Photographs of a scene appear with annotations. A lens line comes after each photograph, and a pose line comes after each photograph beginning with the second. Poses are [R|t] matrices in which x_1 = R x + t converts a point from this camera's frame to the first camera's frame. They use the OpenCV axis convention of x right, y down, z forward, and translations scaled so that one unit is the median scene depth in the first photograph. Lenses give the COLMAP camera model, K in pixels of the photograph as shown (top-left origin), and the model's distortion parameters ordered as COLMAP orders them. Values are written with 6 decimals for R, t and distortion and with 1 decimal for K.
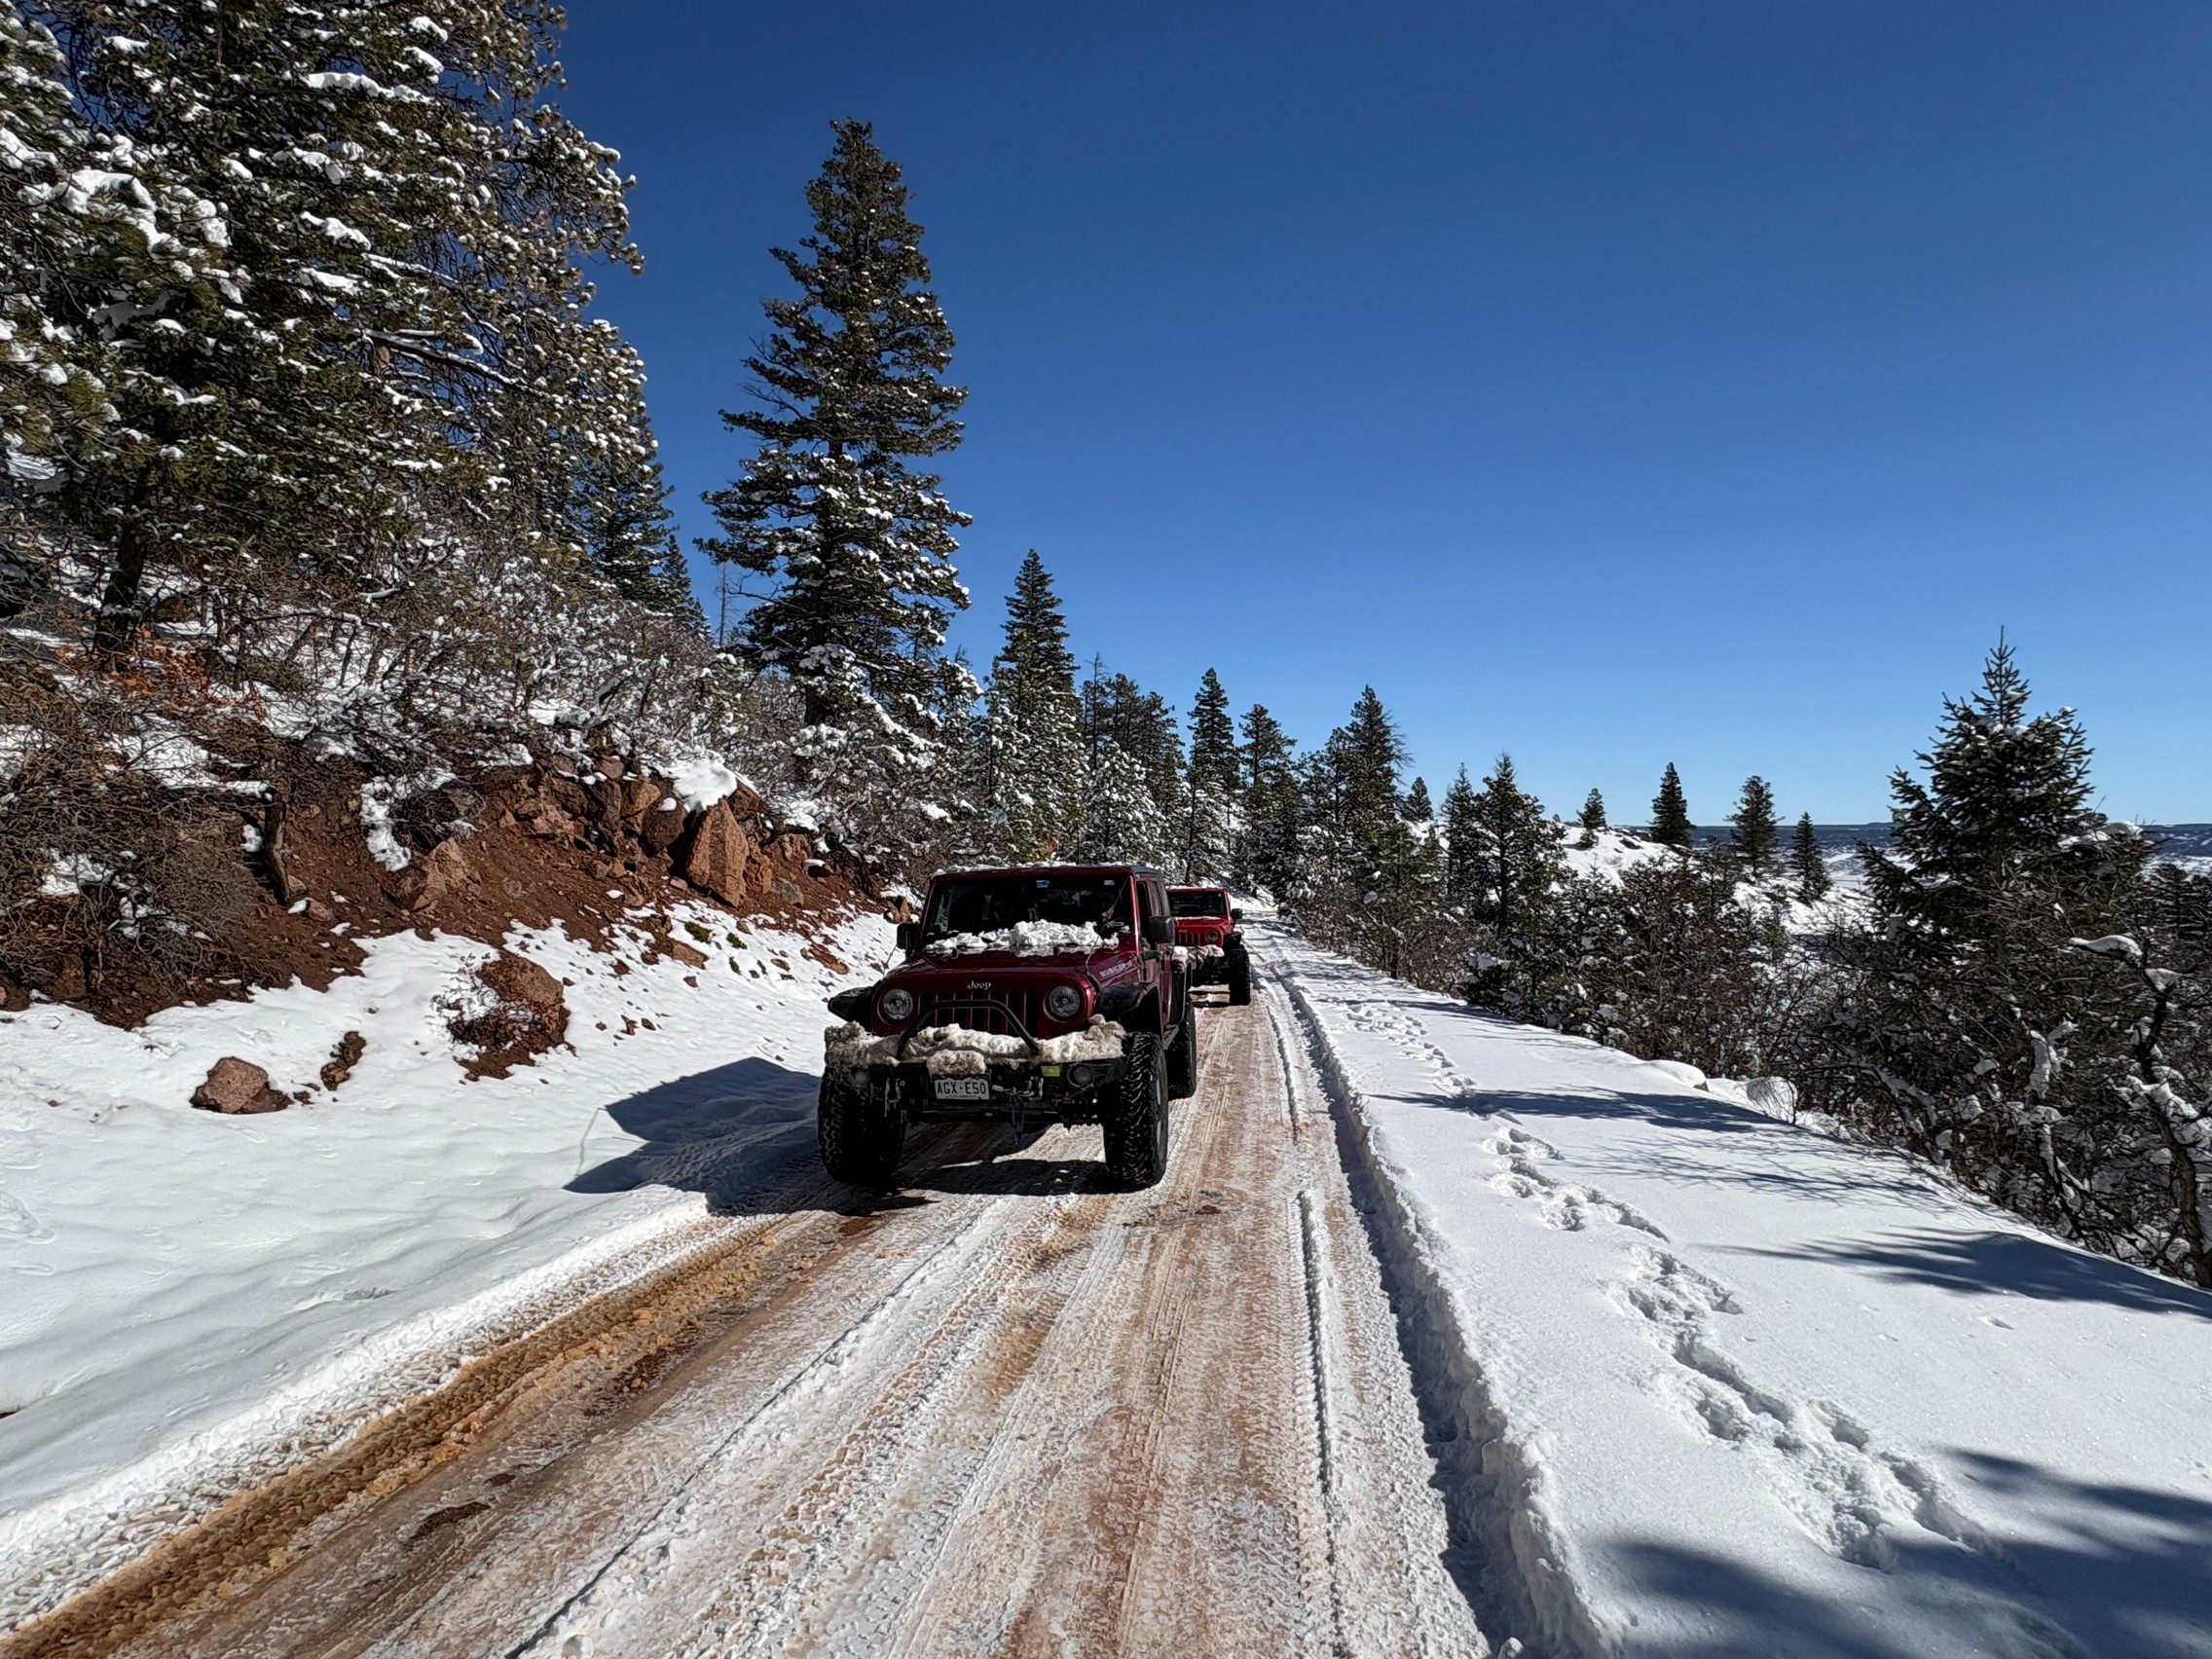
lens RADIAL K [[1144.4, 0, 1106.0], [0, 1144.4, 829.5], [0, 0, 1]] dist [0.000414, -0.000803]
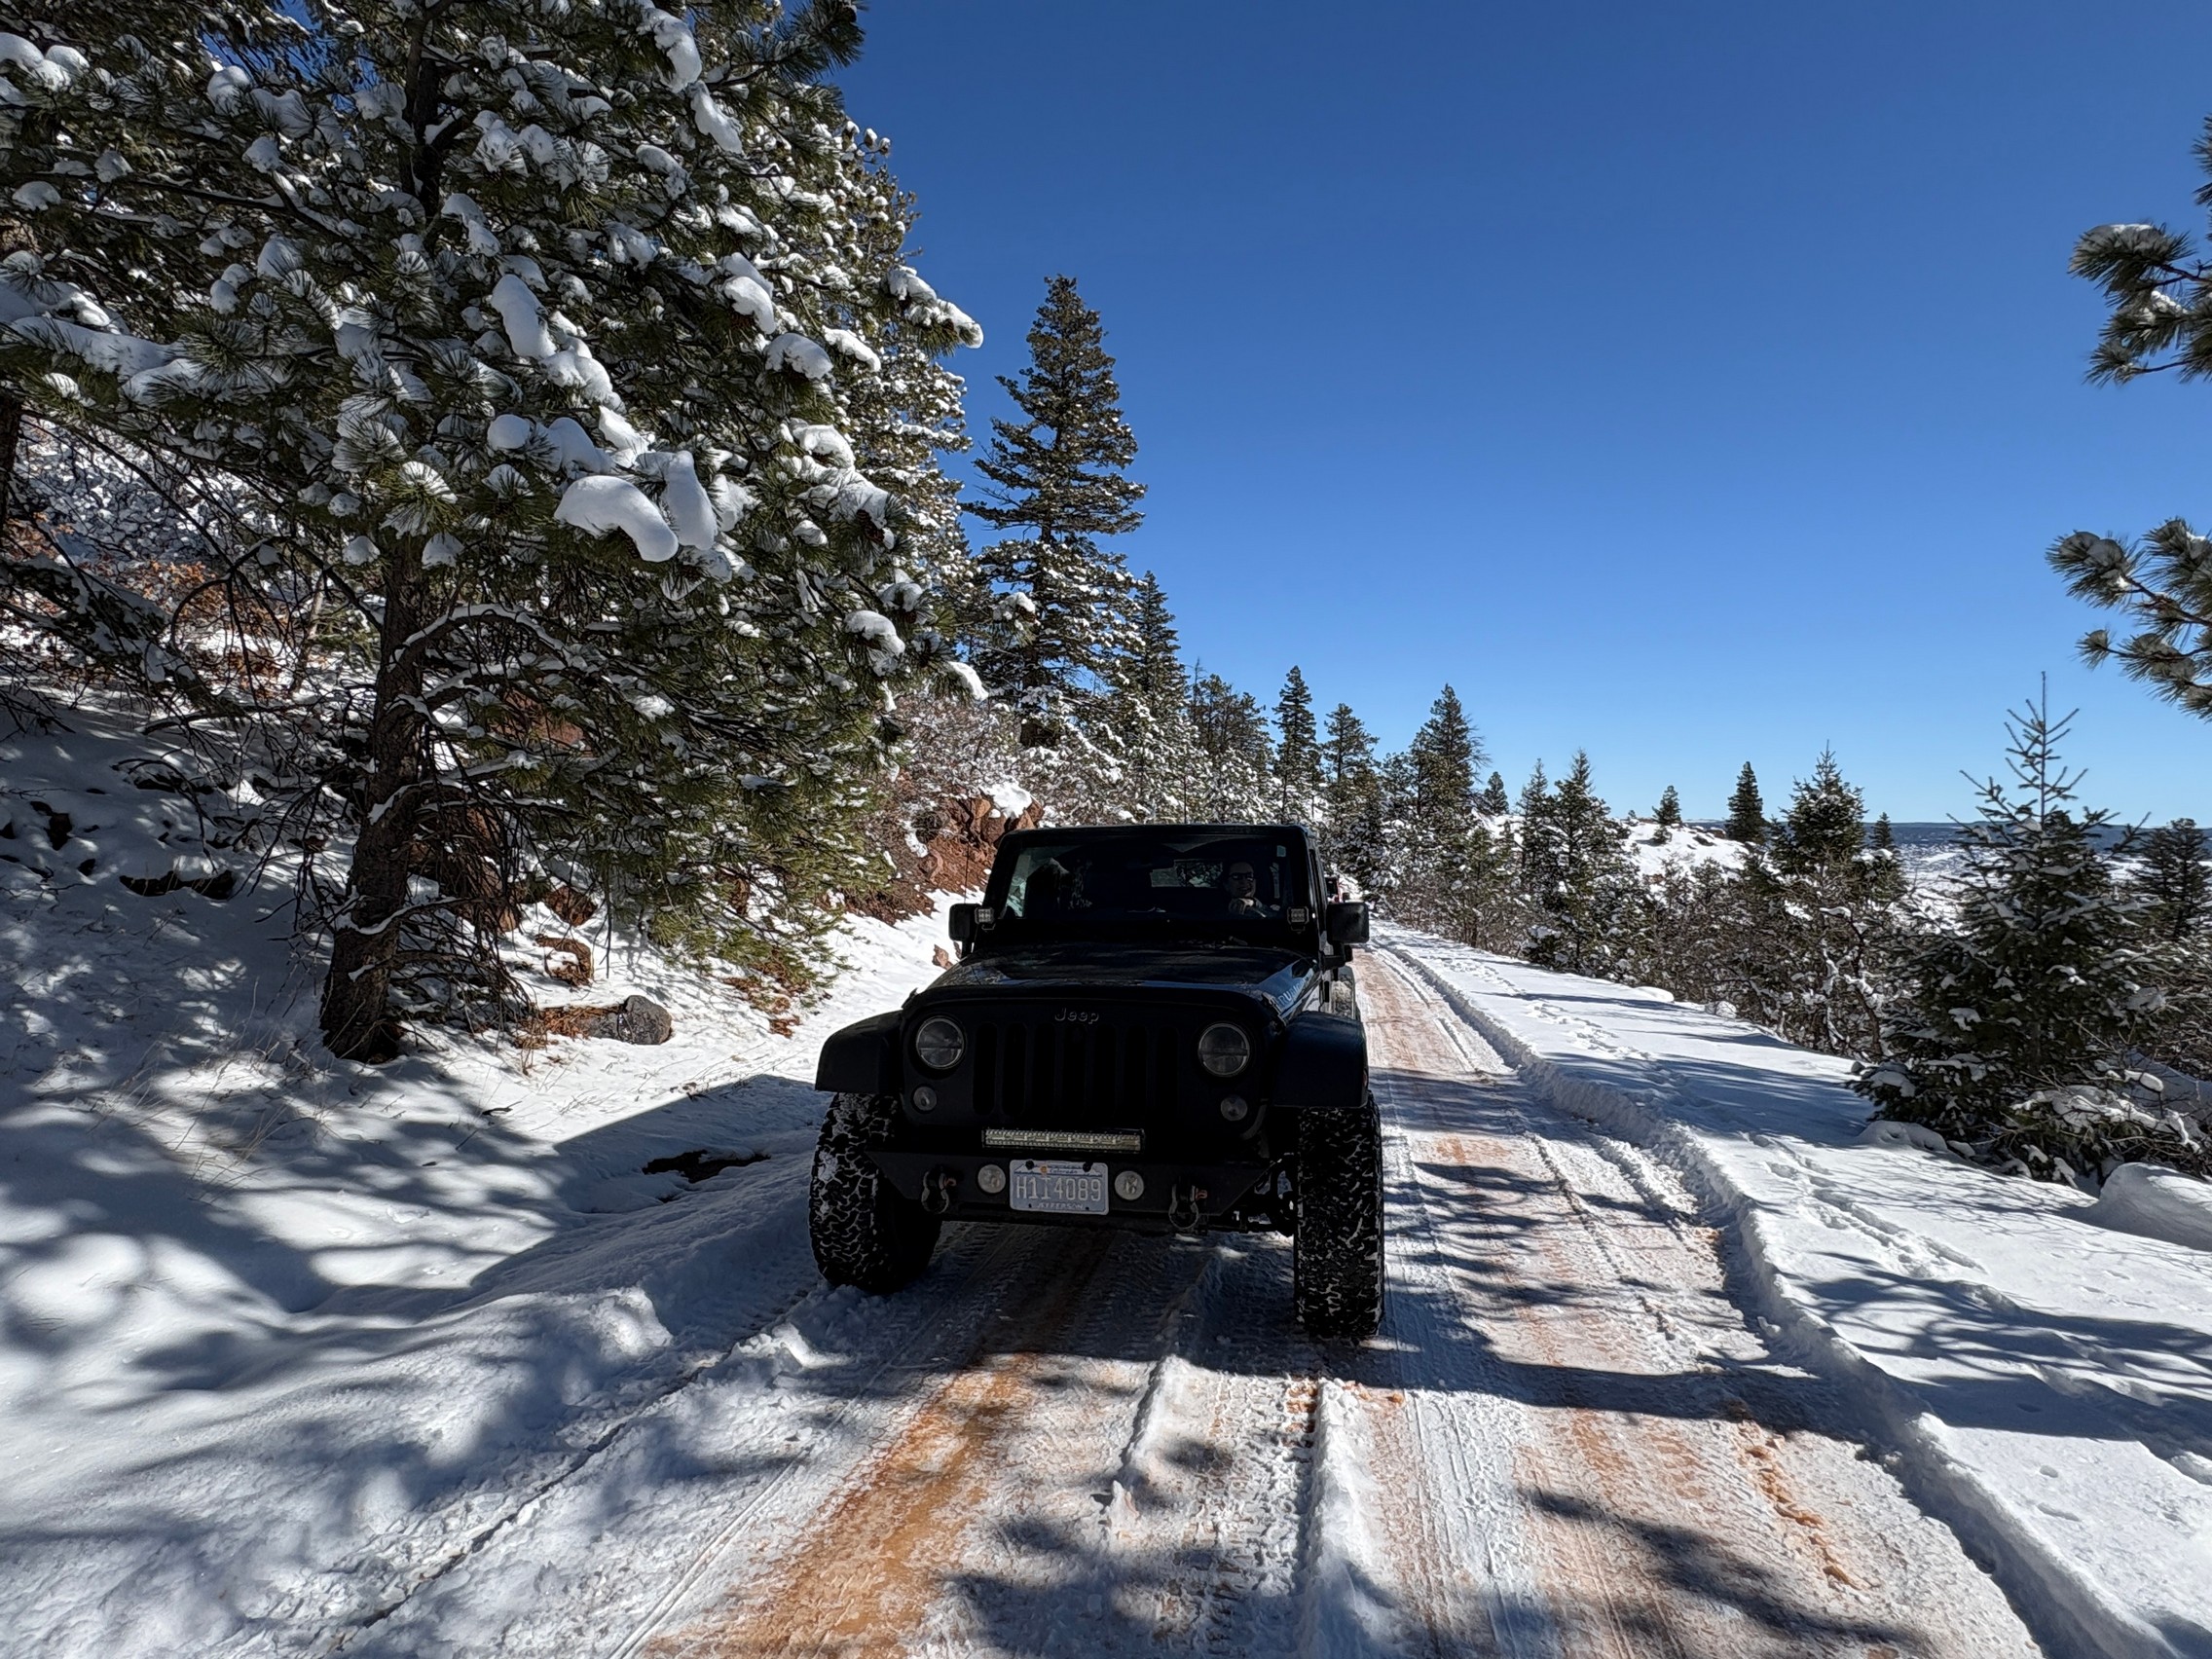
lens RADIAL K [[1144.4, 0, 1106.0], [0, 1144.4, 829.5], [0, 0, 1]] dist [0.000414, -0.000803]
pose [[0.998064, 0.017348, -0.059722, -0.036859], [-0.016561, 0.999770, 0.013657, -0.006142], [0.059946, -0.012642, 0.998122, -0.131115]]
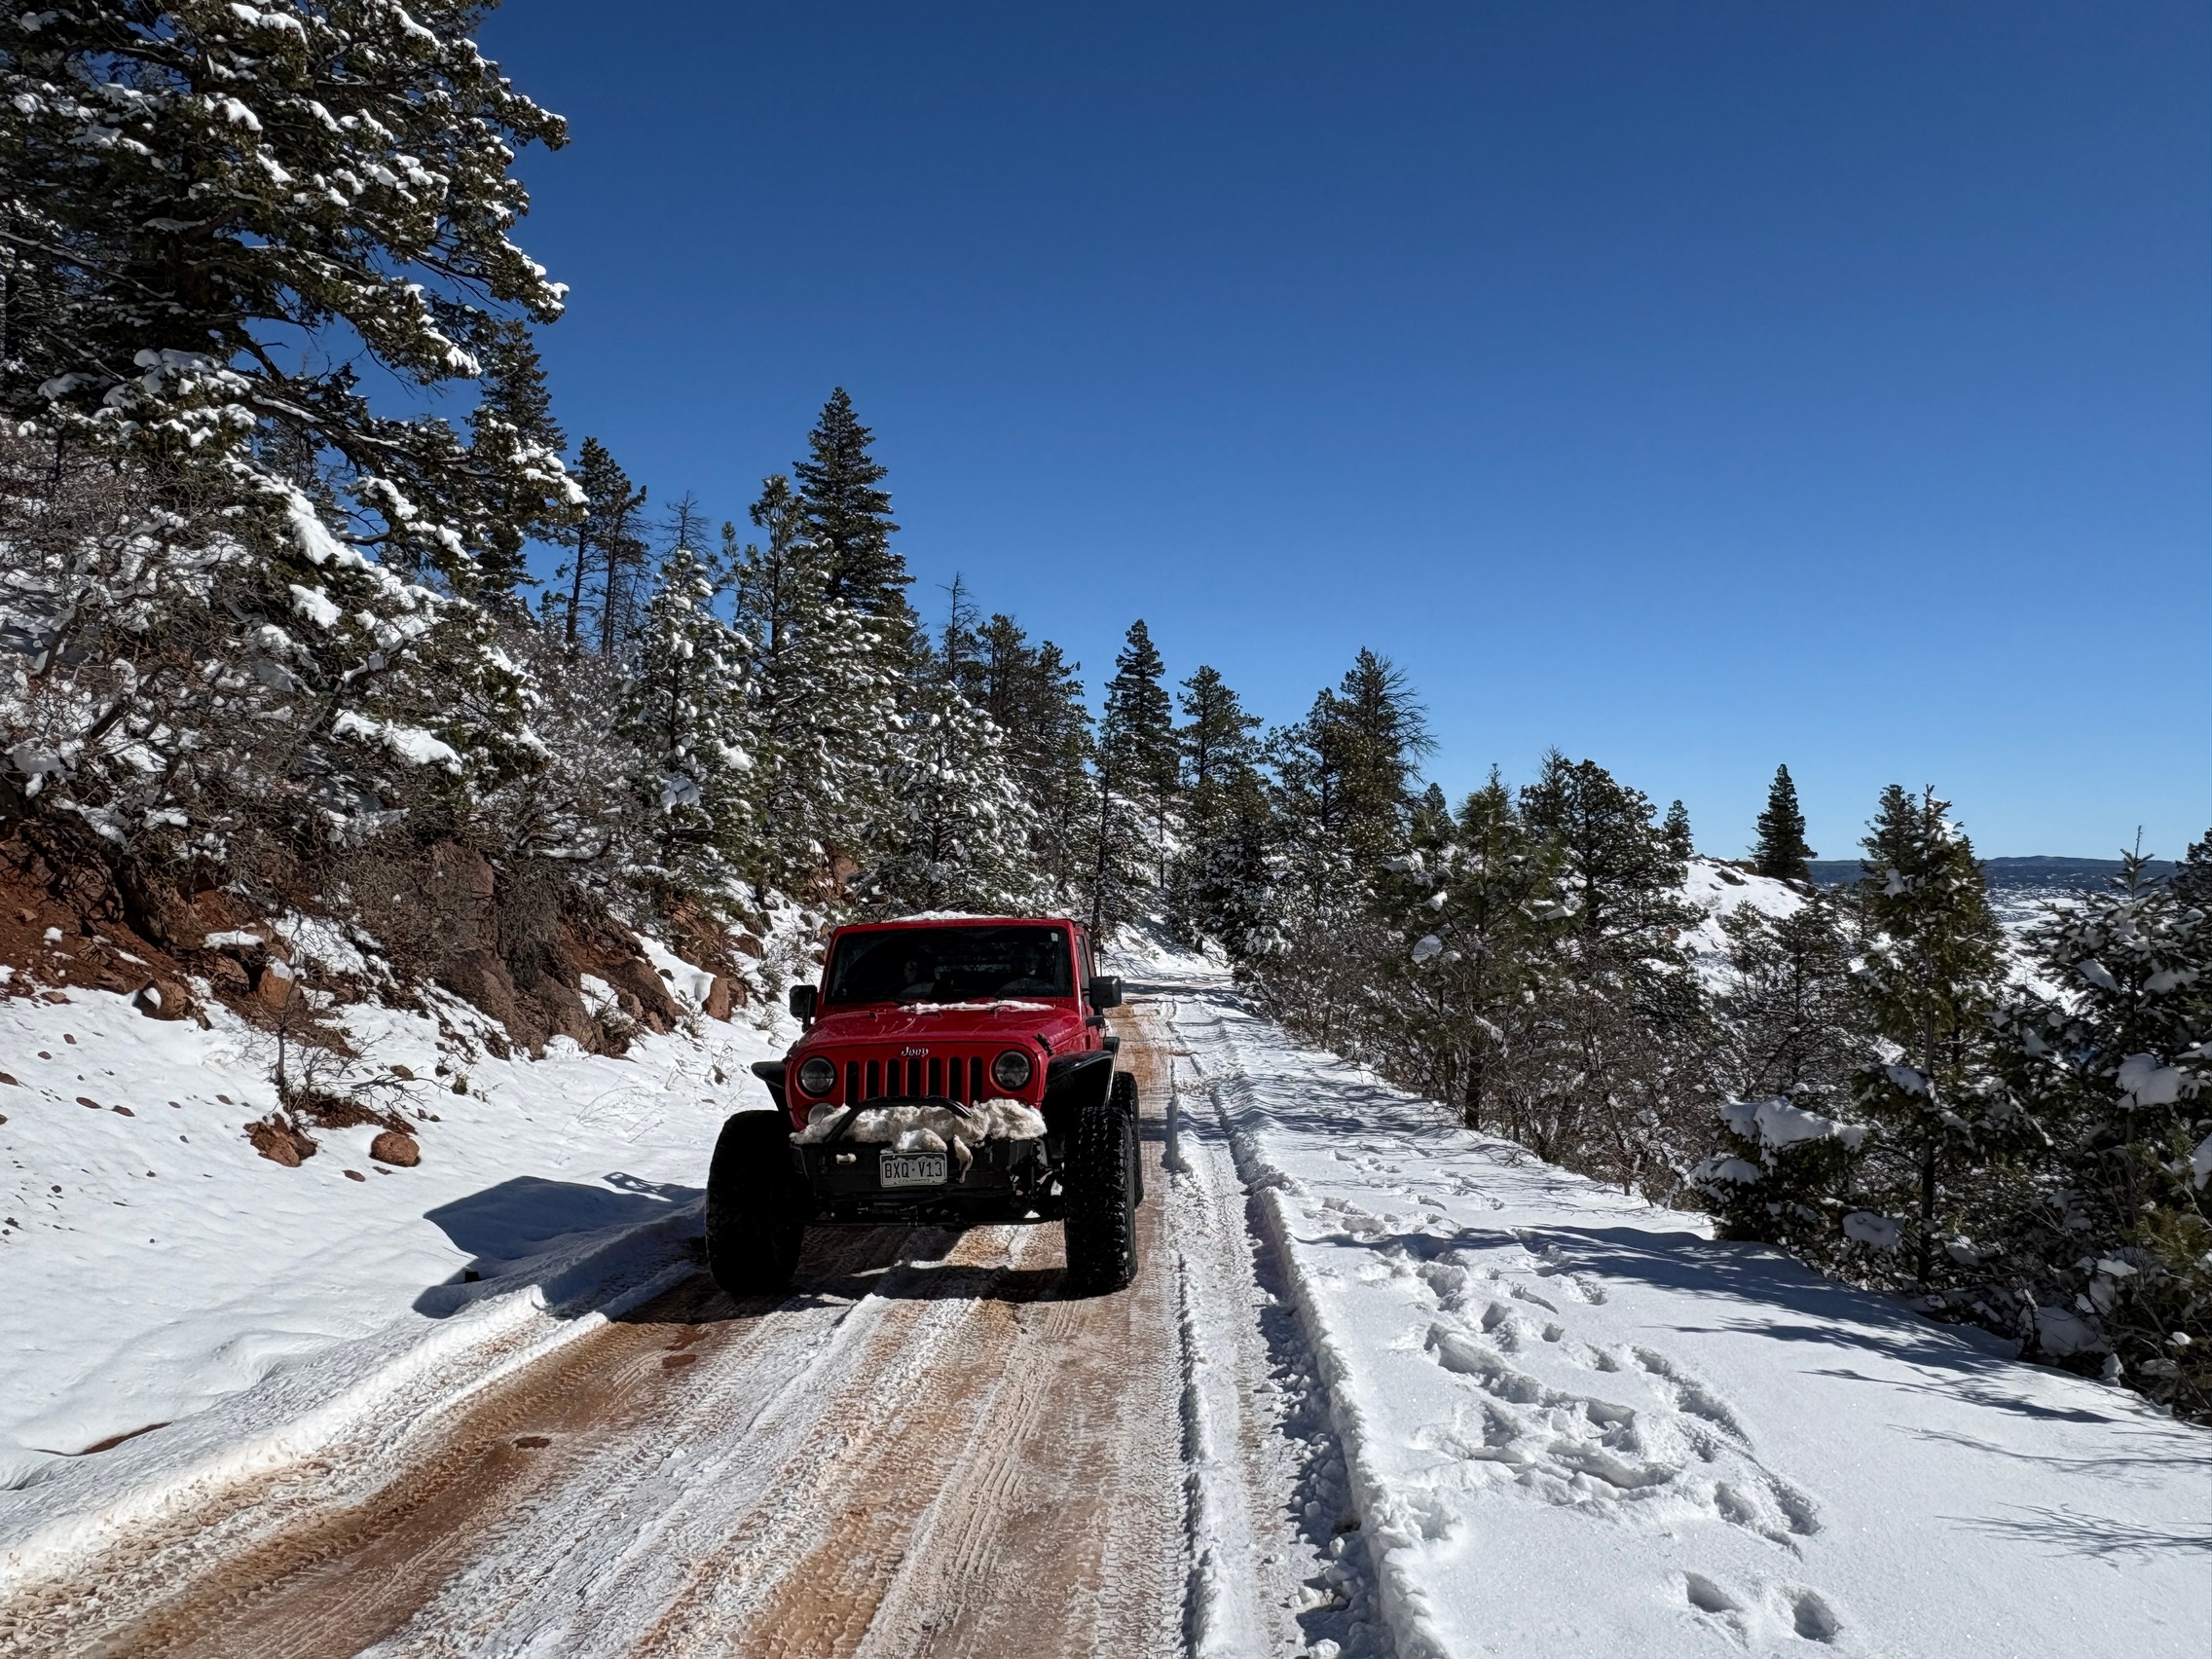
lens RADIAL K [[1550.2, 0, 1106.0], [0, 1550.2, 829.5], [0, 0, 1]] dist [-0.005044, 0.000385]
pose [[0.997887, 0.005932, 0.064700, 0.027577], [-0.004586, 0.999770, -0.020928, 0.010697], [-0.064810, 0.020587, 0.997685, 0.168281]]
